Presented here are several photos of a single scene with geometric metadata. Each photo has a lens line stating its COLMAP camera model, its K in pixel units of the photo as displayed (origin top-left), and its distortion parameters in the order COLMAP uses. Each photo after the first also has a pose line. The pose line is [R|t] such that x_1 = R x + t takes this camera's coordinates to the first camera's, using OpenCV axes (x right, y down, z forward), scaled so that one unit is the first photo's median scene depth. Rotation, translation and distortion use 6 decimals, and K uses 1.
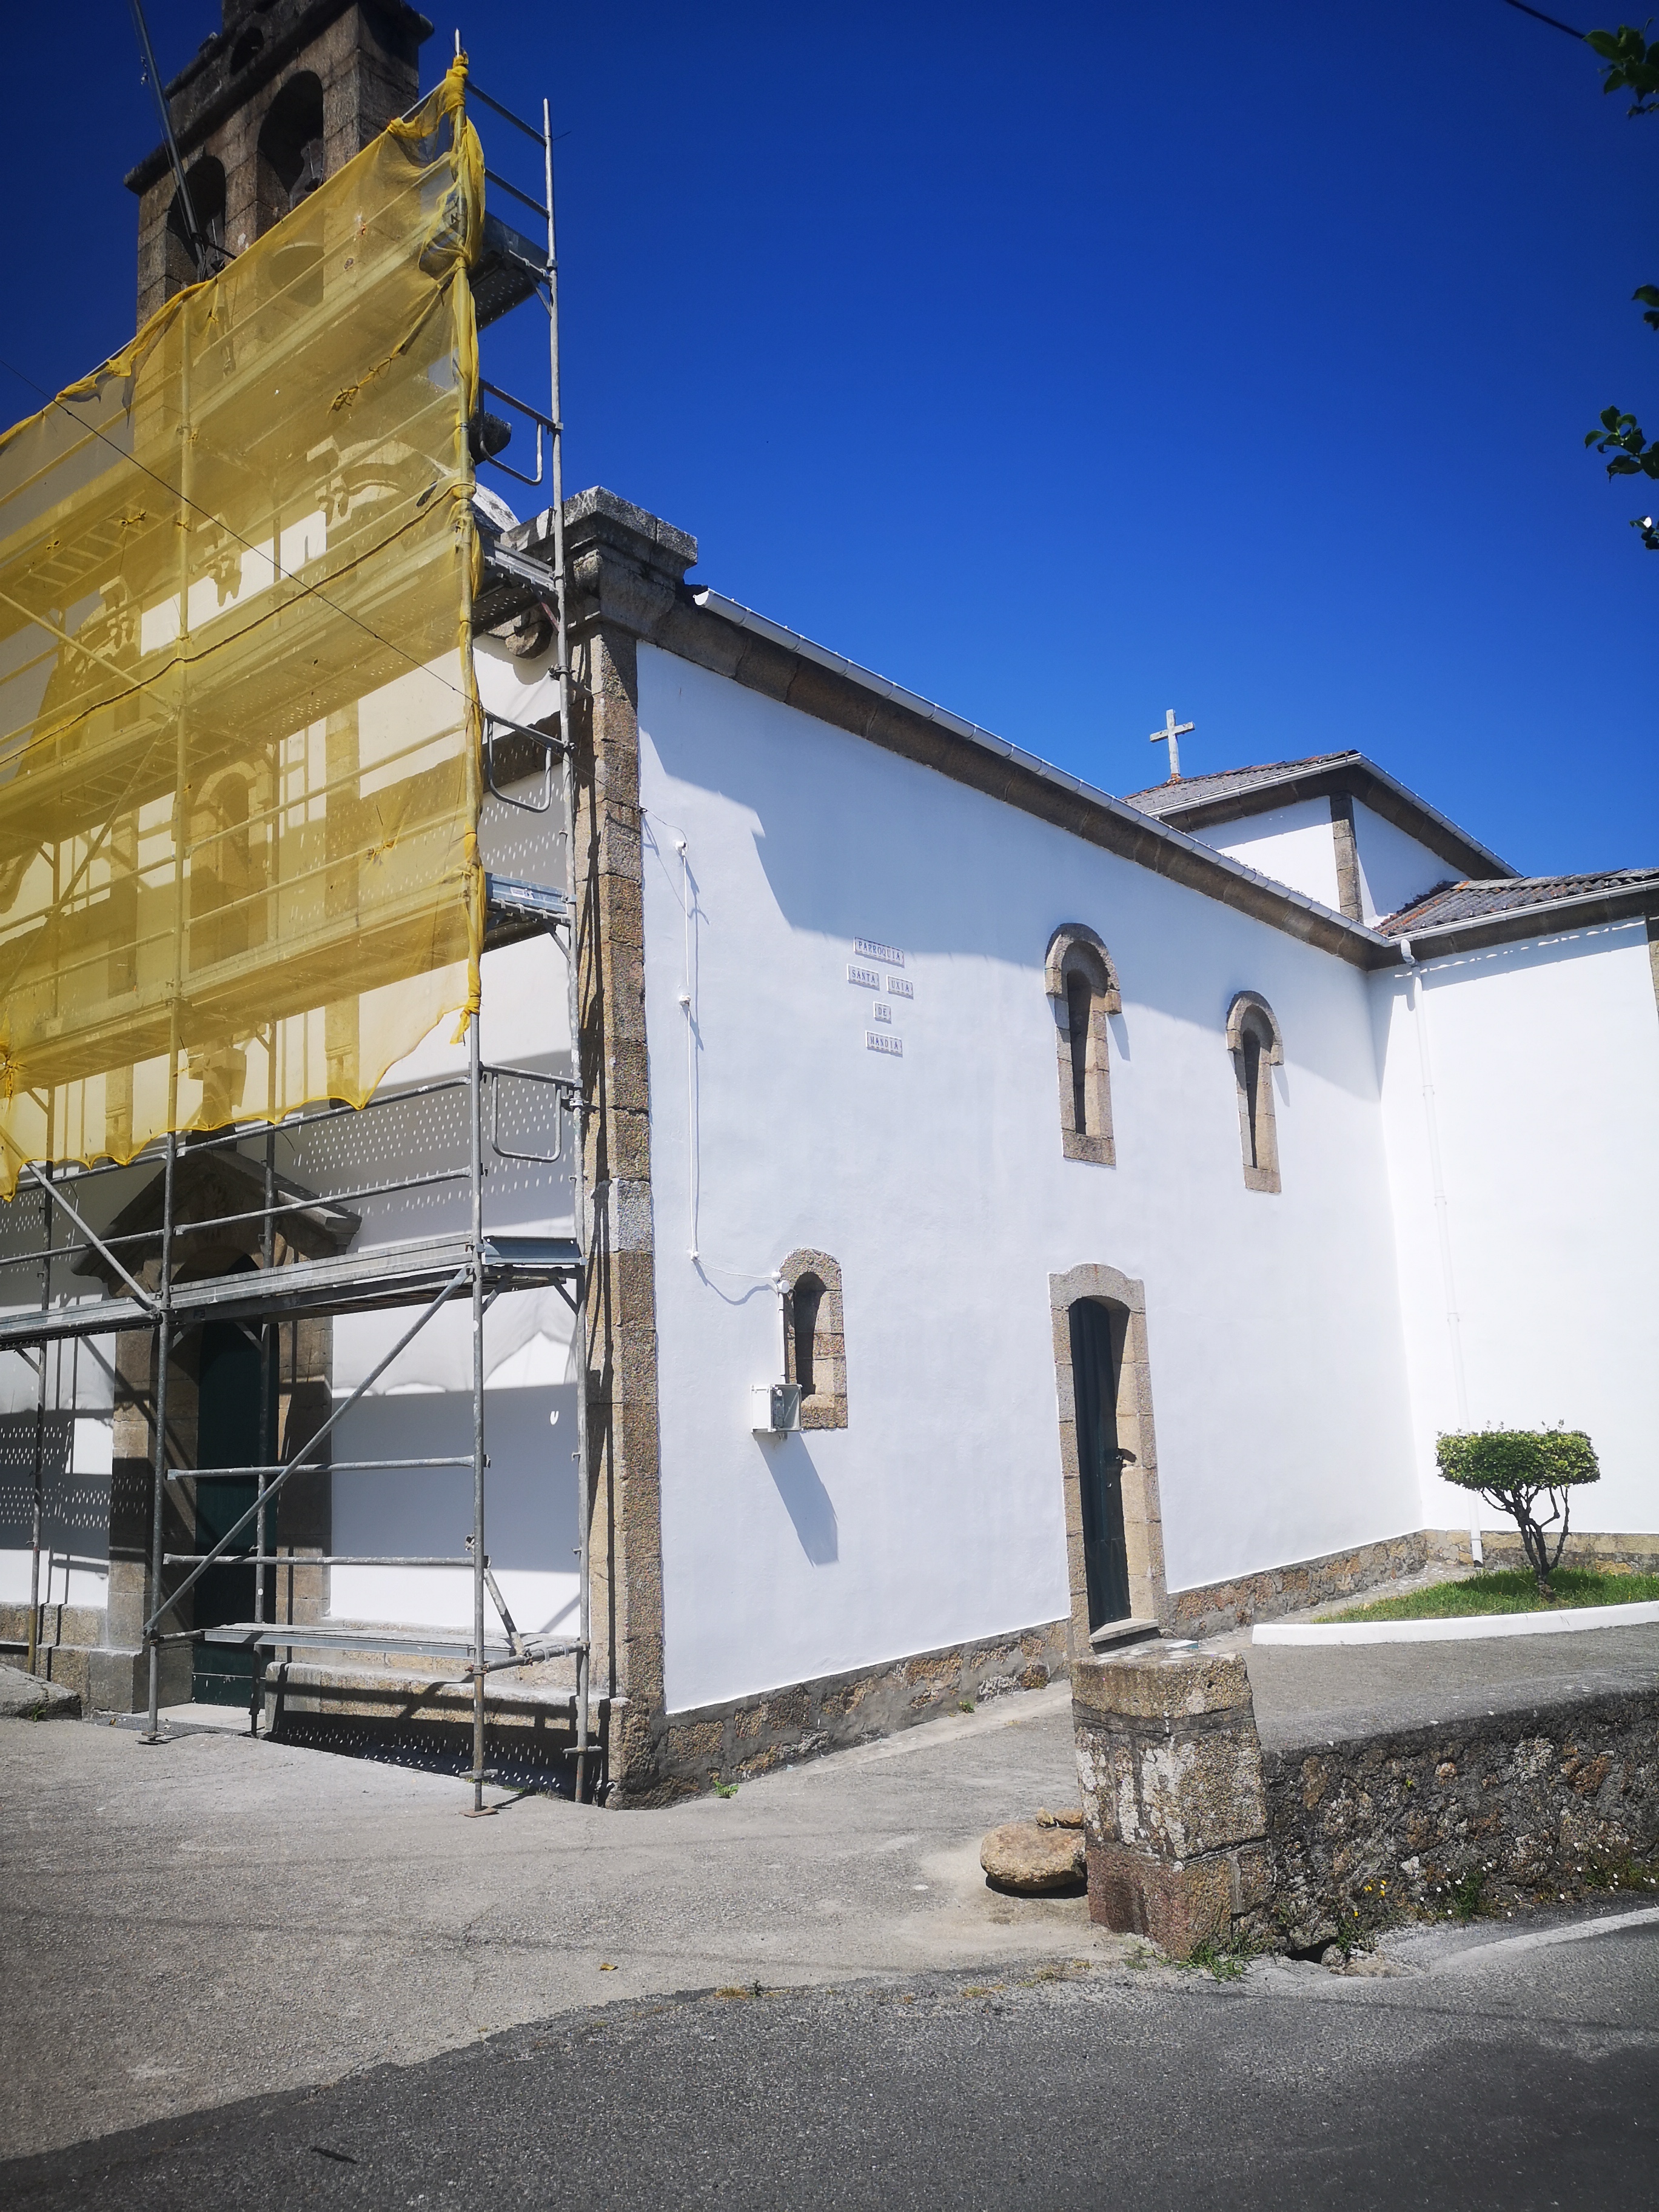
lens RADIAL K [[1699.5, 0, 828.3], [0, 1699.5, 1143.7], [0, 0, 1]] dist [0.061668, -0.063944]
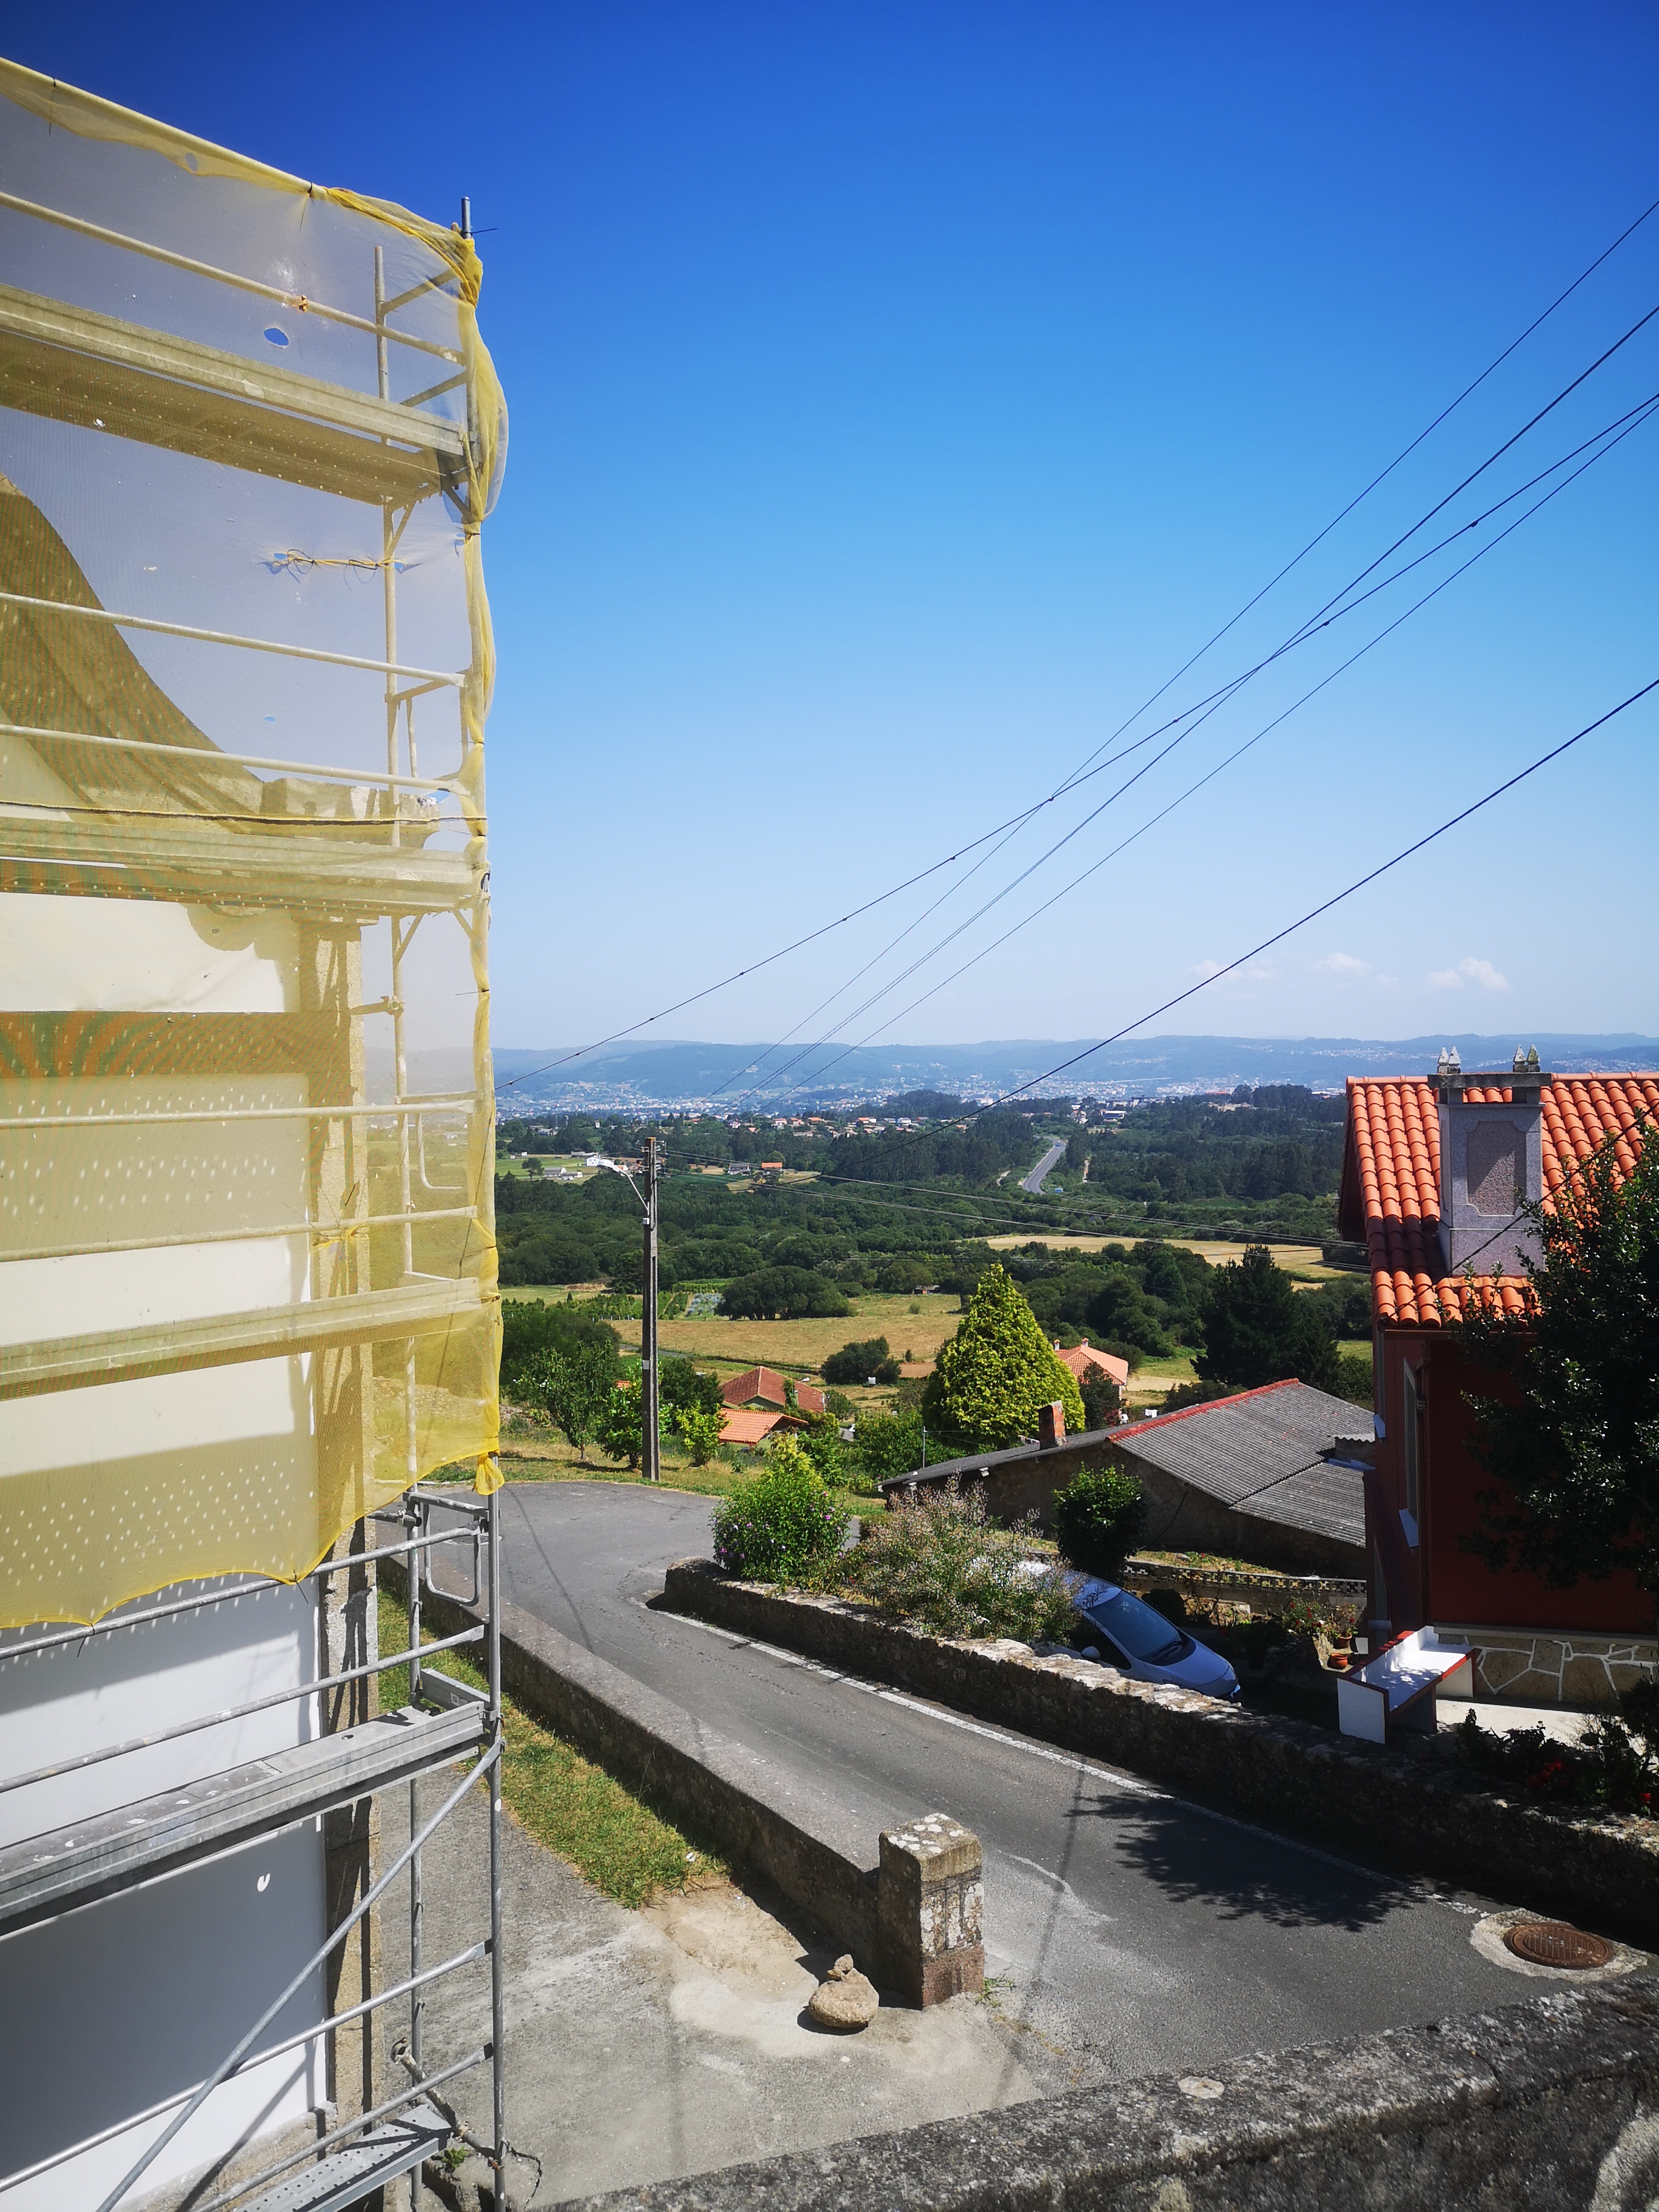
lens RADIAL K [[1699.5, 0, 828.3], [0, 1699.5, 1143.7], [0, 0, 1]] dist [0.061668, -0.063944]
pose [[0.060681, -0.008814, 0.998118, -0.812496], [-0.147952, 0.988836, 0.017727, -0.210047], [-0.987131, -0.148750, 0.058700, 0.603595]]
